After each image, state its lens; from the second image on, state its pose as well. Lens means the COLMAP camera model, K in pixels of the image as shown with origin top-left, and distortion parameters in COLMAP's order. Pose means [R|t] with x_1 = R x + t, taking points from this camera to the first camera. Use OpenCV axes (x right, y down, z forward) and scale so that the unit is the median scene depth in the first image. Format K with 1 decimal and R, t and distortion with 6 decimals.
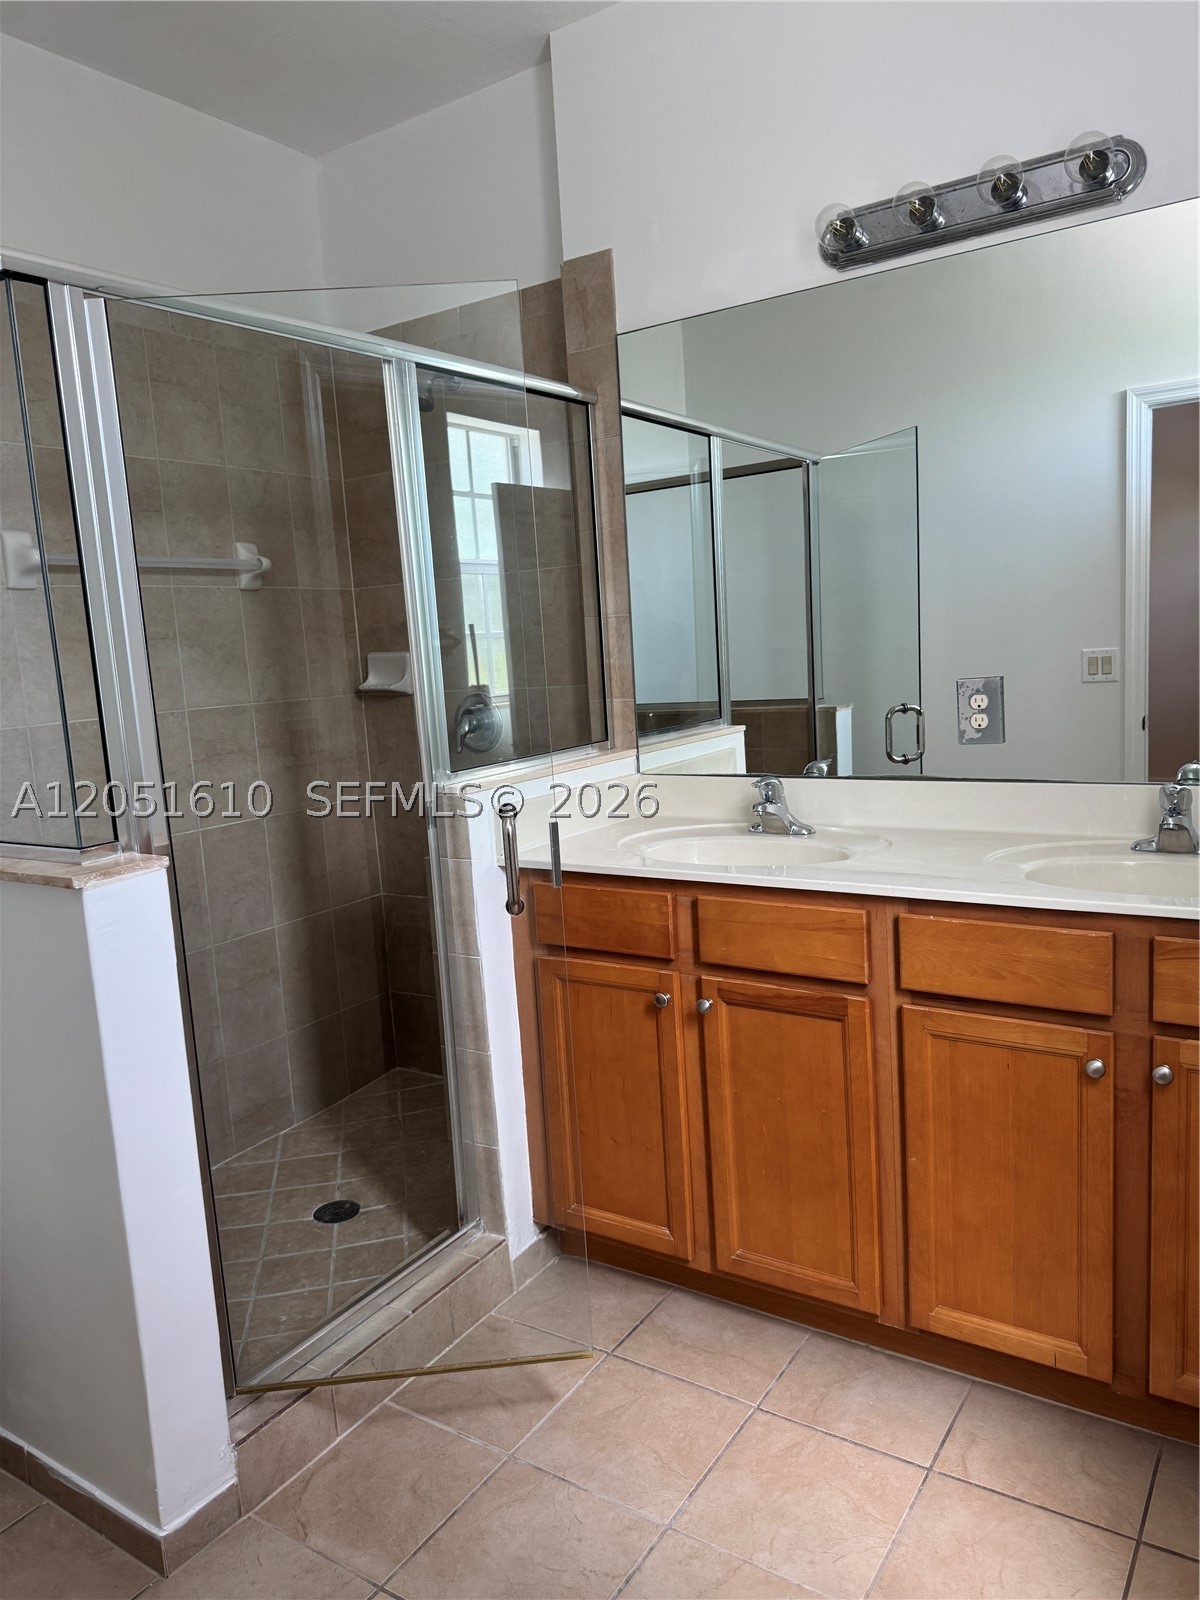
lens RADIAL K [[1152.4, 0, 605.8], [0, 1152.4, 800.6], [0, 0, 1]] dist [0.088757, -0.102368]
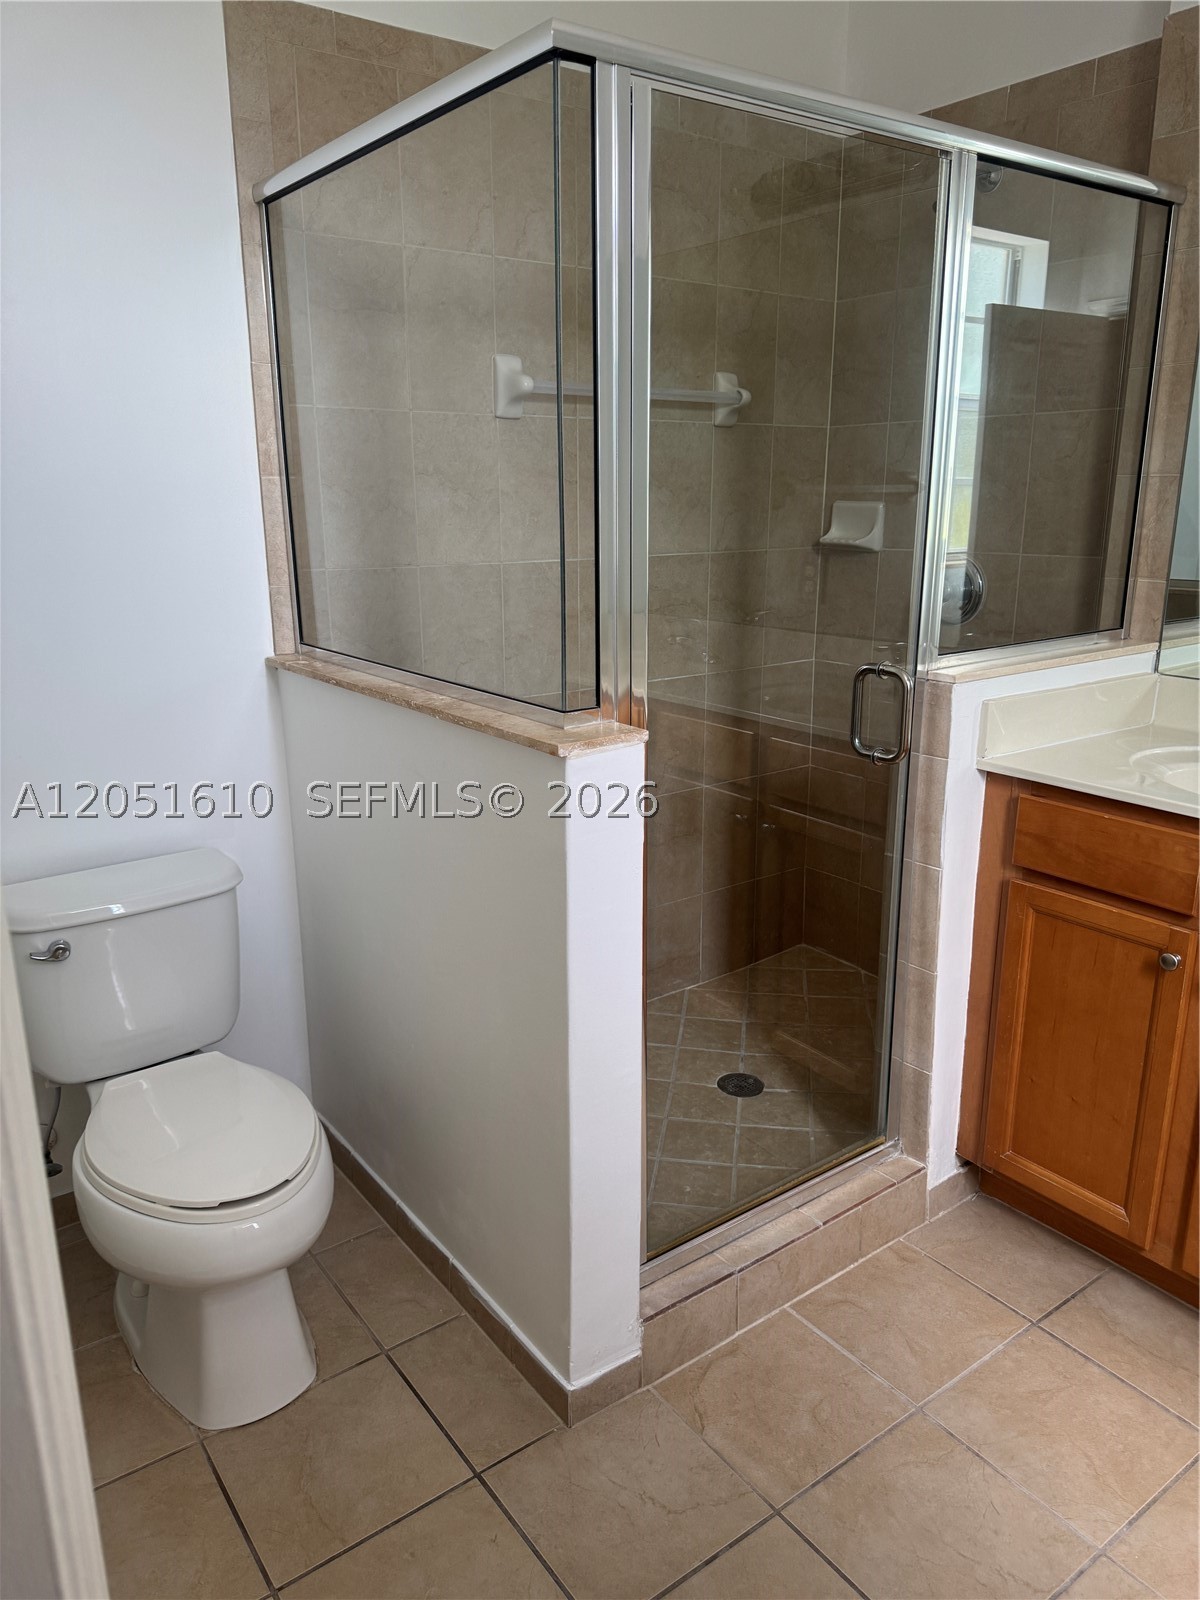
lens RADIAL K [[1152.4, 0, 605.8], [0, 1152.4, 800.6], [0, 0, 1]] dist [0.088757, -0.102368]
pose [[0.938272, 0.147528, -0.312860, -0.078591], [-0.103885, 0.982916, 0.151935, -0.023976], [0.329930, -0.110055, 0.937568, 0.084904]]
